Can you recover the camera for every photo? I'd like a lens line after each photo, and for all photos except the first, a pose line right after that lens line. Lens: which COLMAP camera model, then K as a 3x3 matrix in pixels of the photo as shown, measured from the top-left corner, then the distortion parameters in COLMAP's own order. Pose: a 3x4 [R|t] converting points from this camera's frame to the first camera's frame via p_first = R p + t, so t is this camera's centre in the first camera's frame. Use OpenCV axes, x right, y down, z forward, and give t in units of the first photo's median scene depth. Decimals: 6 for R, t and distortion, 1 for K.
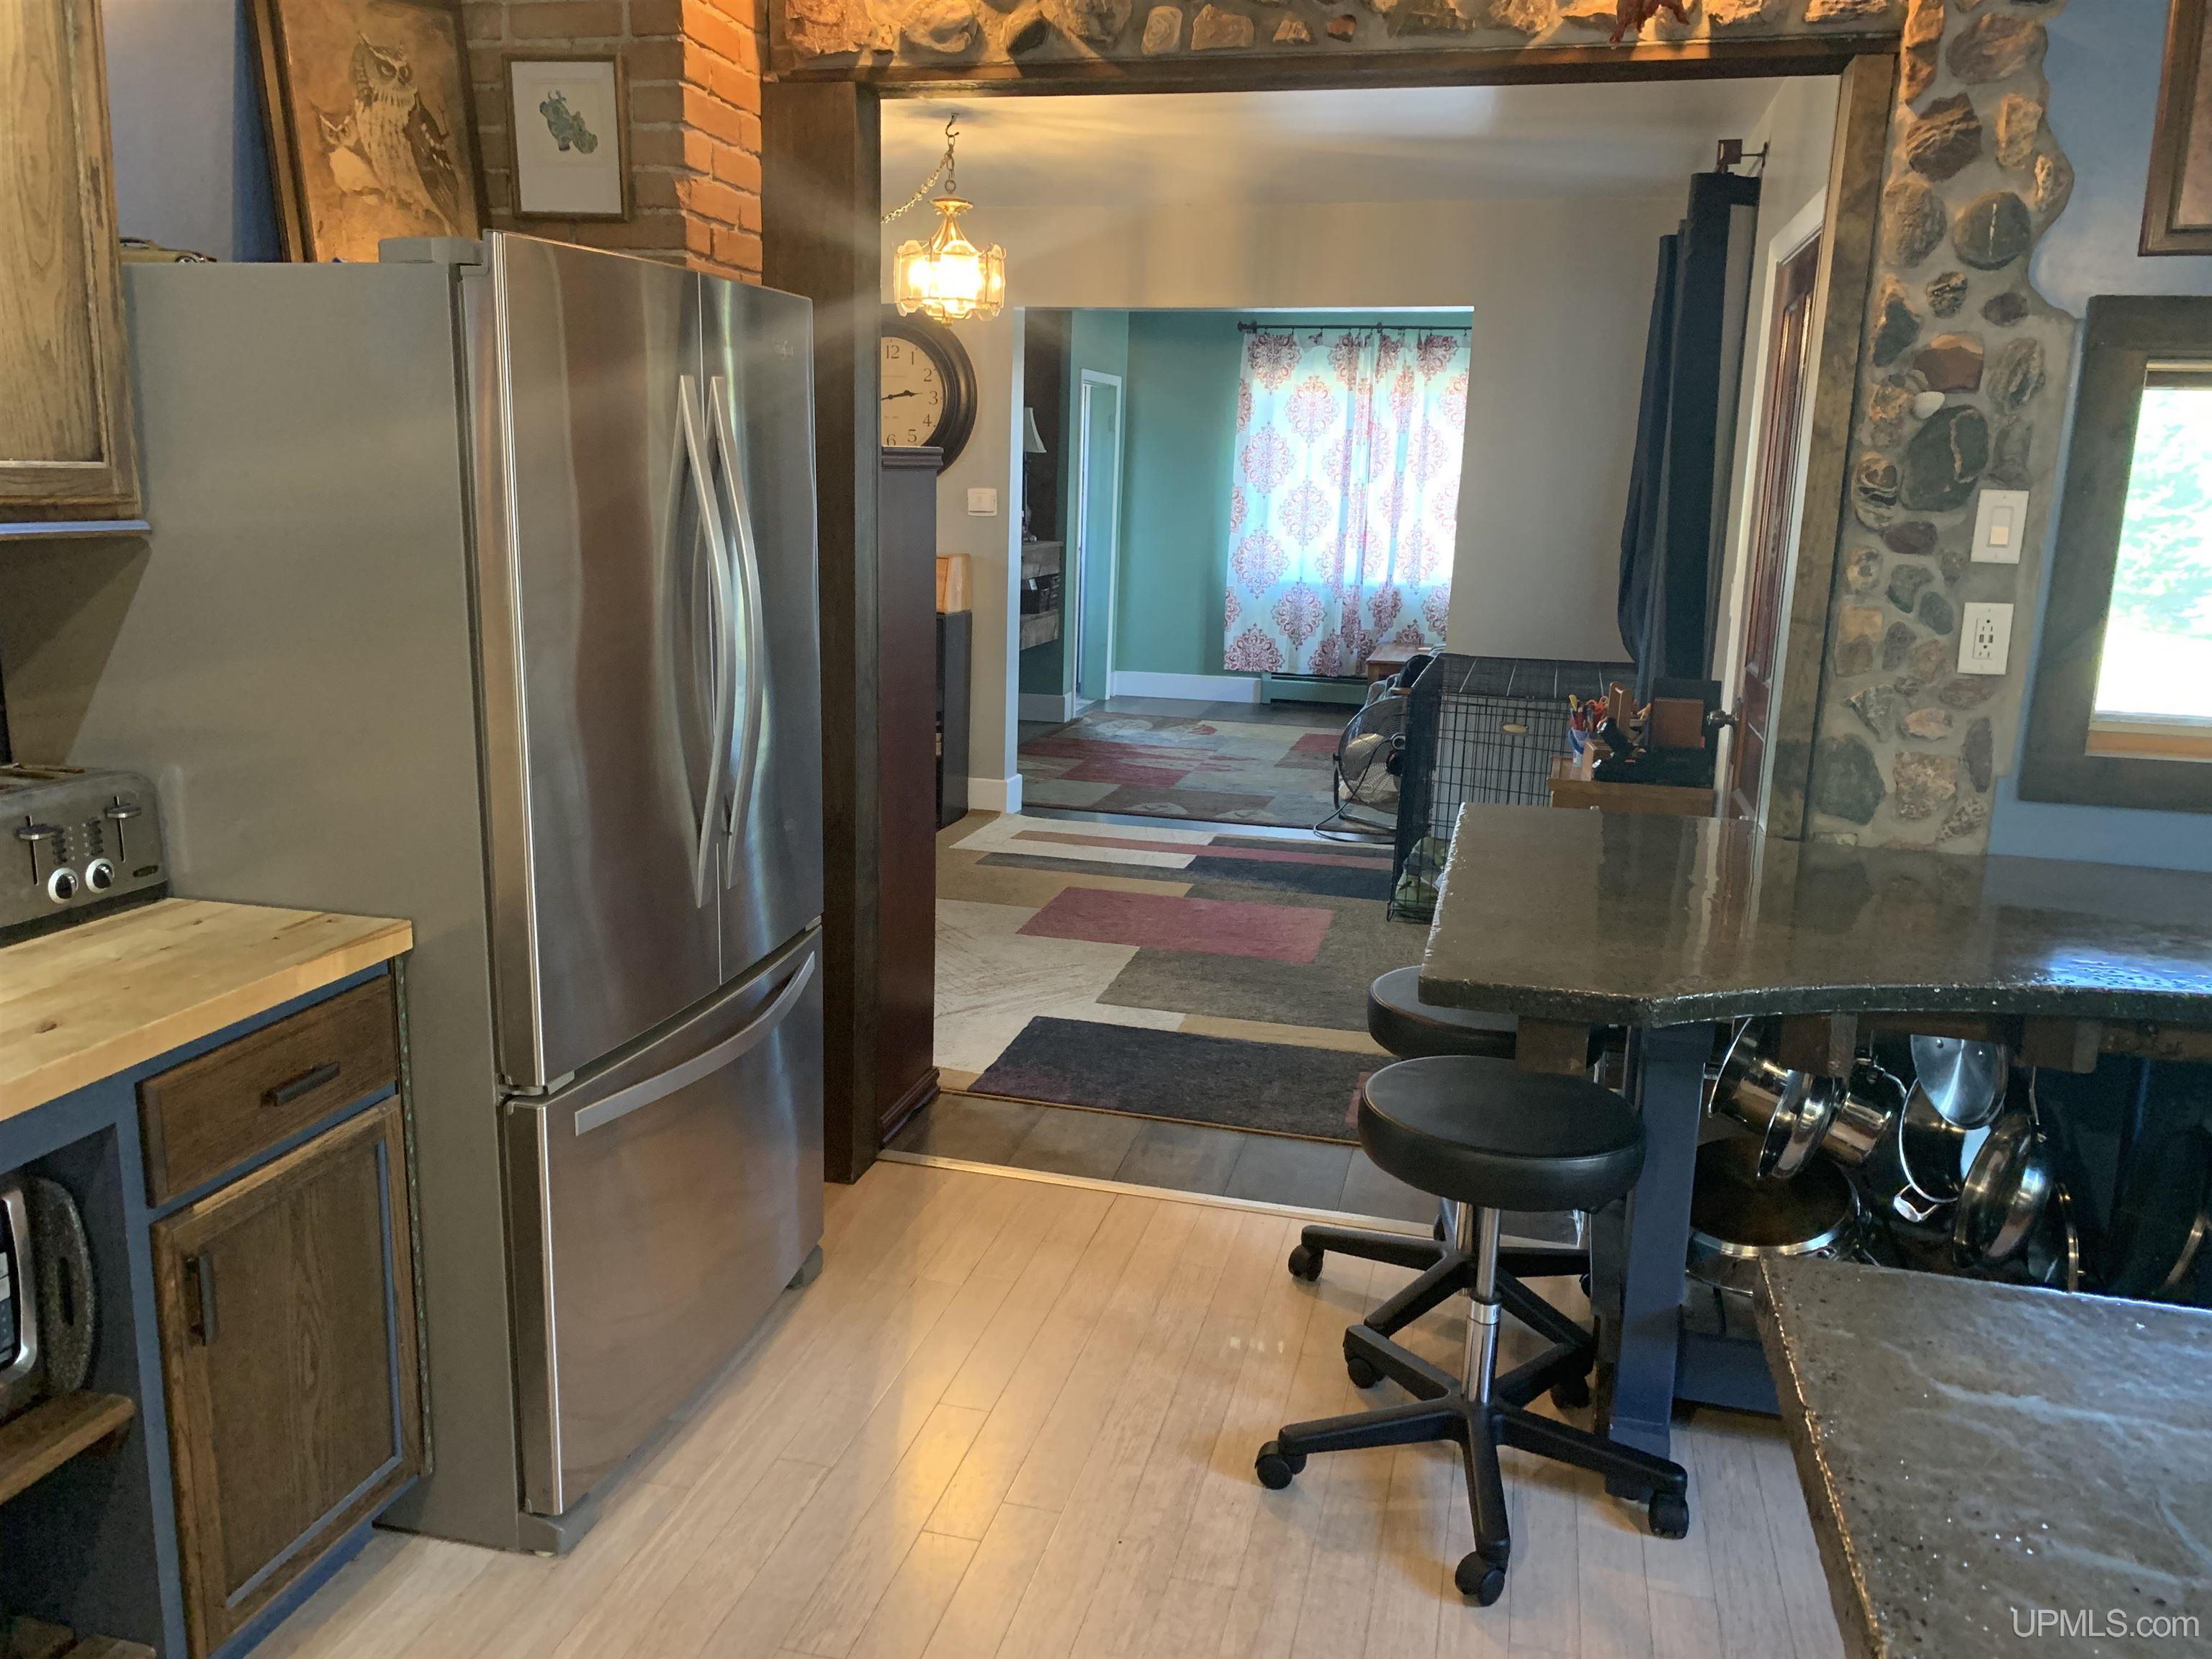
lens RADIAL K [[1694.2, 0, 1110.0], [0, 1694.2, 806.1], [0, 0, 1]] dist [0.012537, -0.001837]
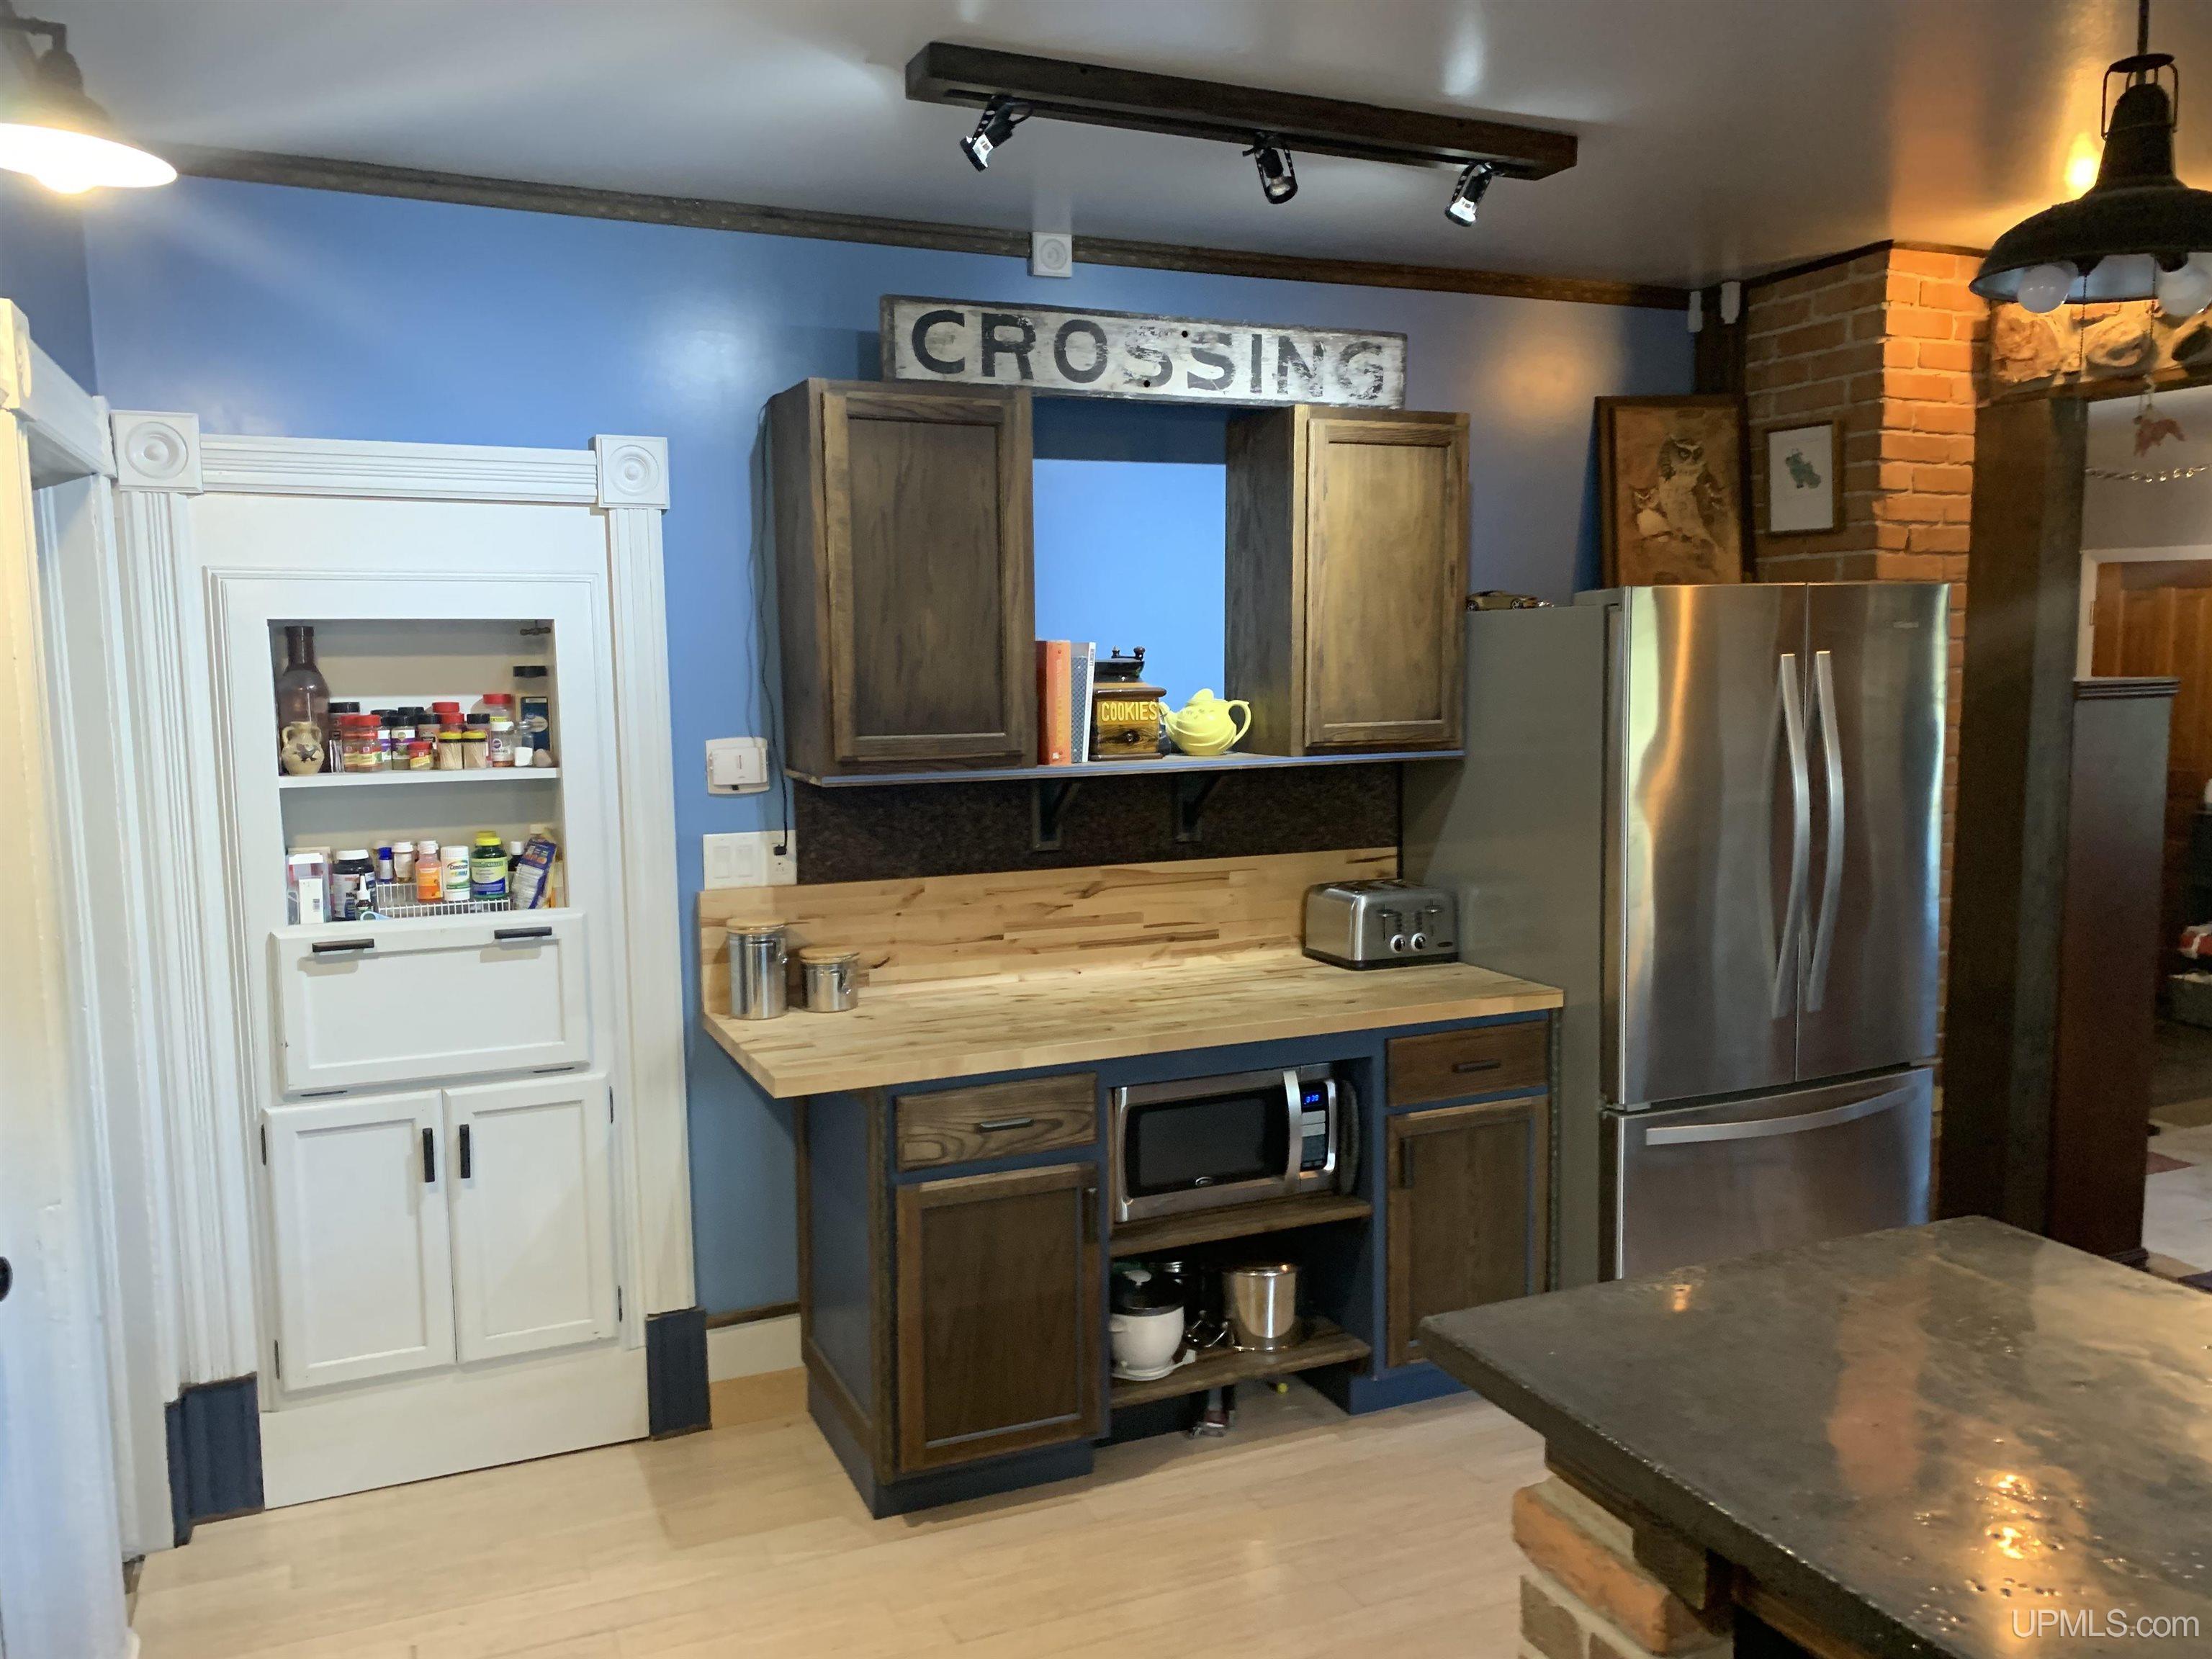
lens RADIAL K [[1687.6, 0, 1099.7], [0, 1687.6, 835.3], [0, 0, 1]] dist [0.068151, -0.077075]
pose [[0.611426, 0.052042, -0.789588, 0.482271], [-0.127531, 0.991271, -0.033419, 0.024277], [0.780957, 0.121130, 0.612726, -0.305960]]
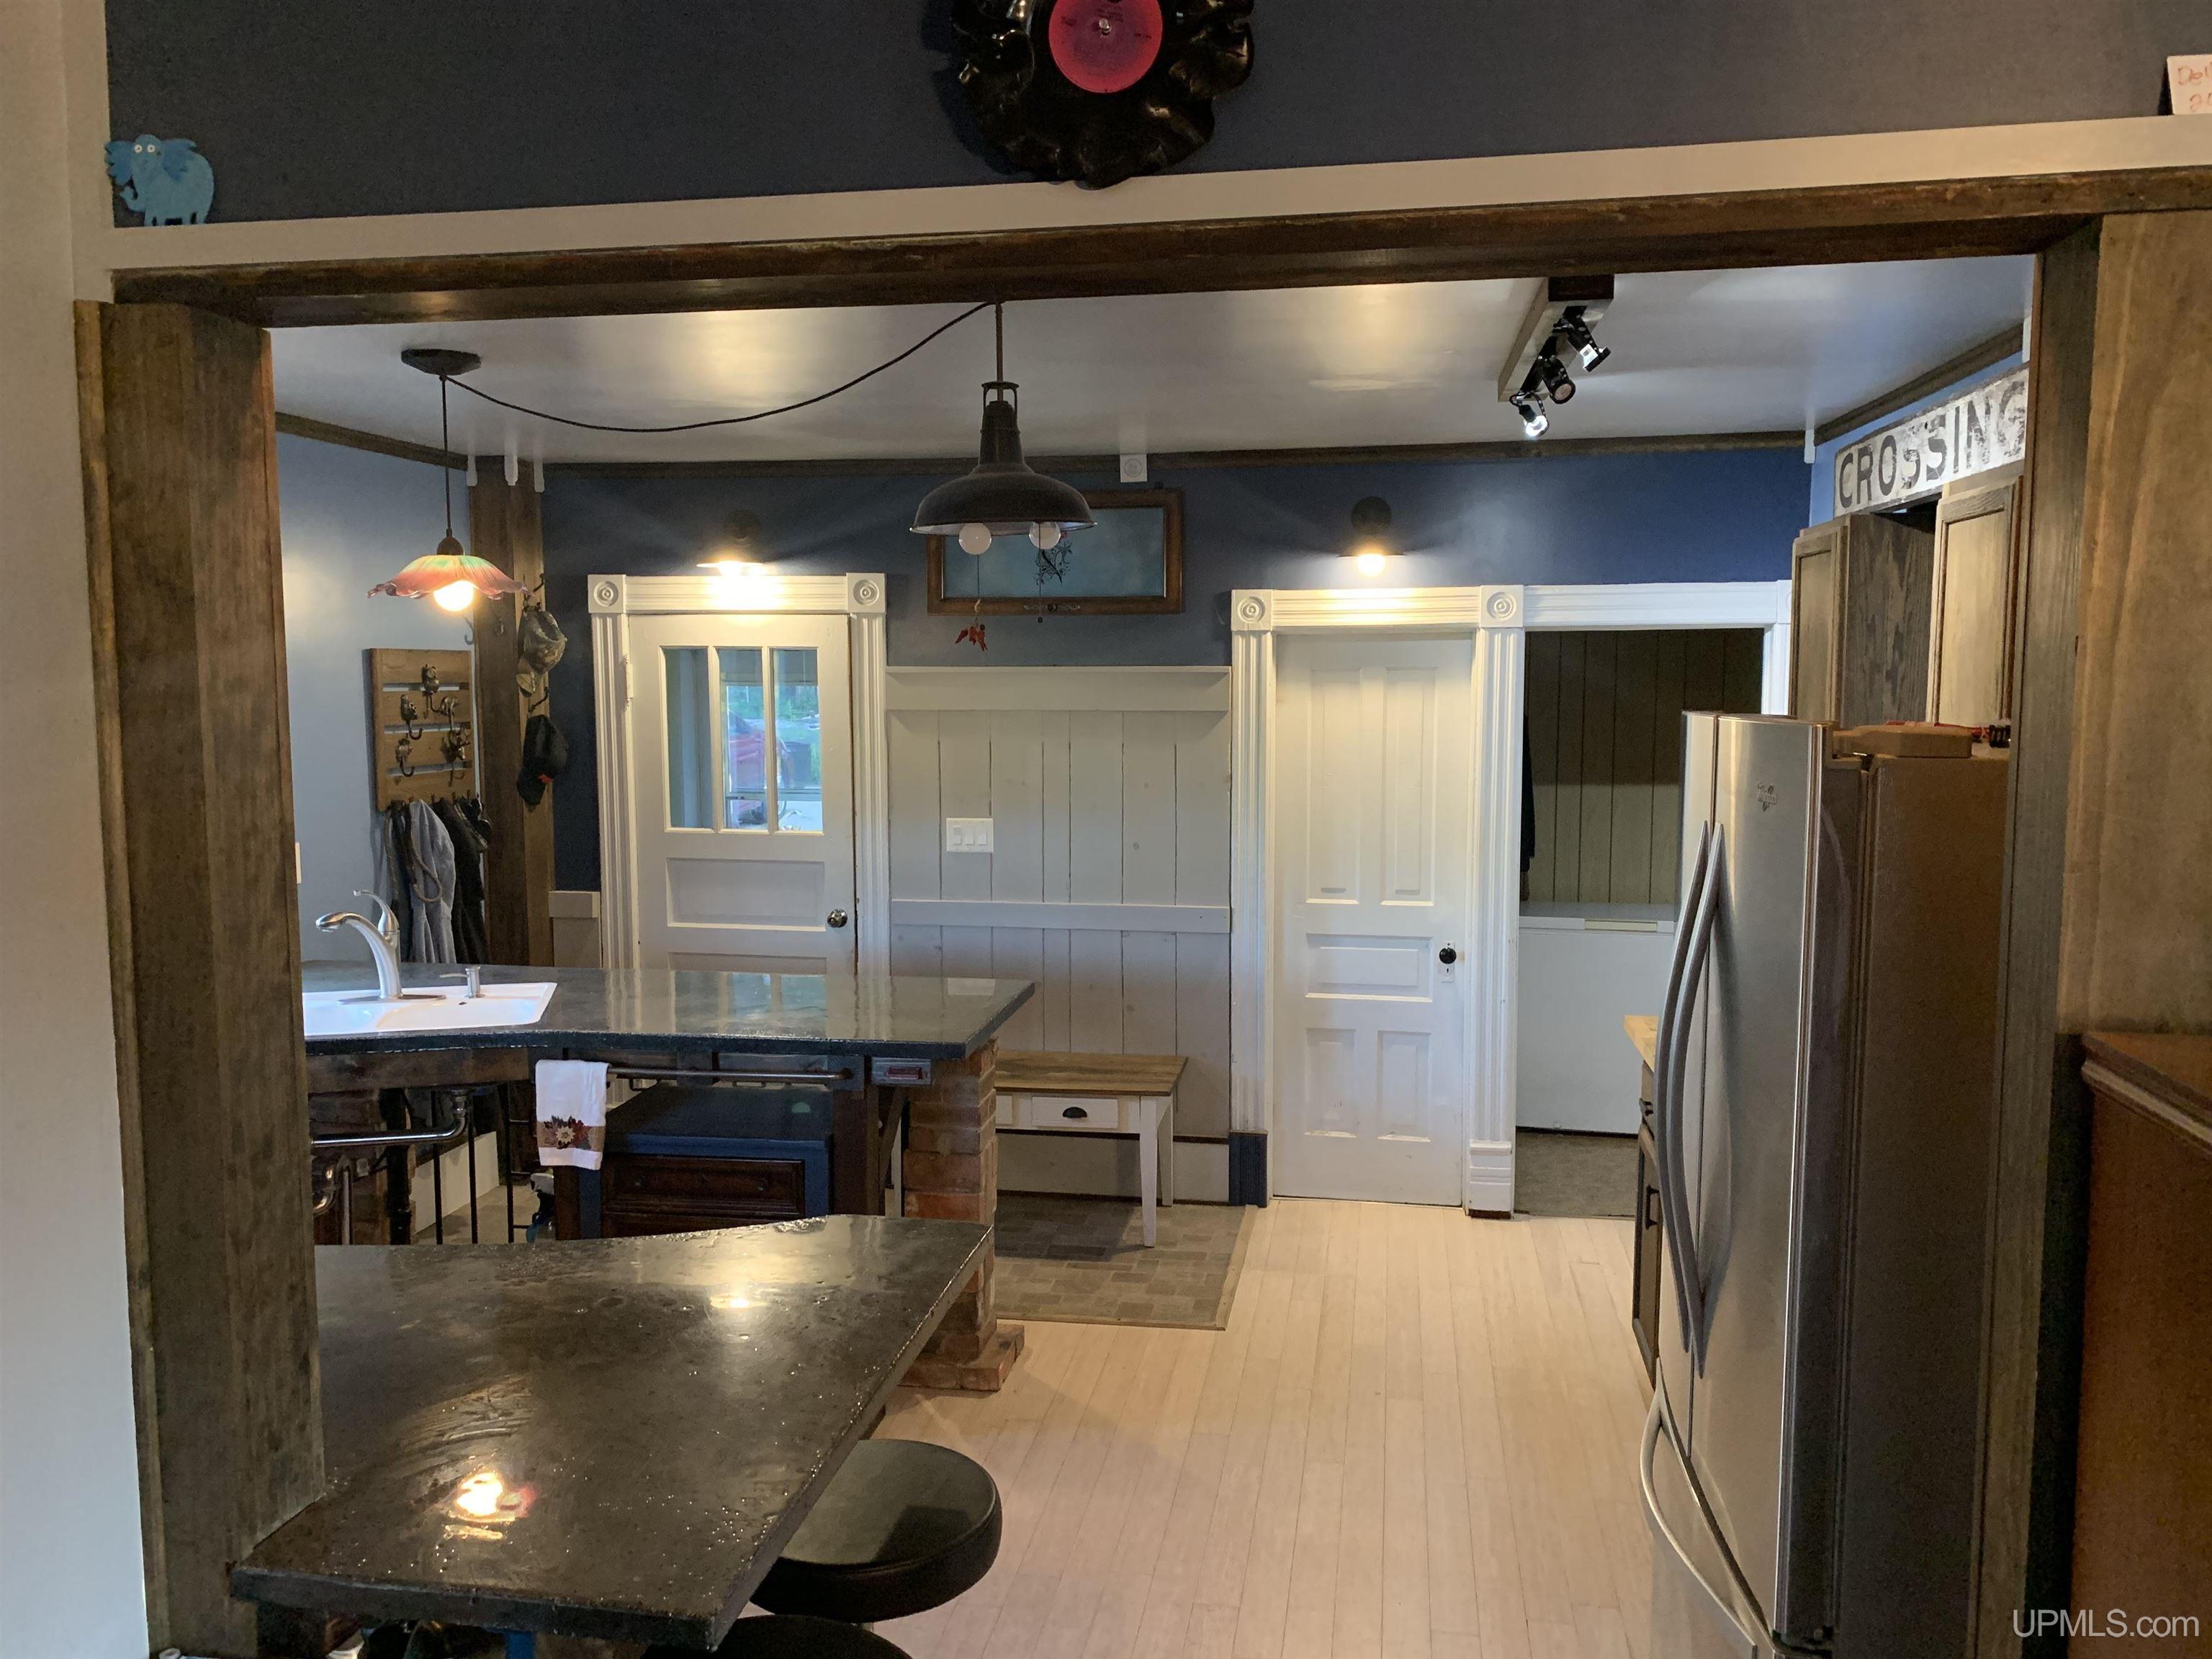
lens RADIAL K [[1687.6, 0, 1099.7], [0, 1687.6, 835.3], [0, 0, 1]] dist [0.068151, -0.077075]
pose [[-0.996159, -0.020807, -0.085051, 0.169220], [-0.044852, 0.955495, 0.291576, -0.448354], [0.075198, 0.294271, -0.952759, 1.662104]]
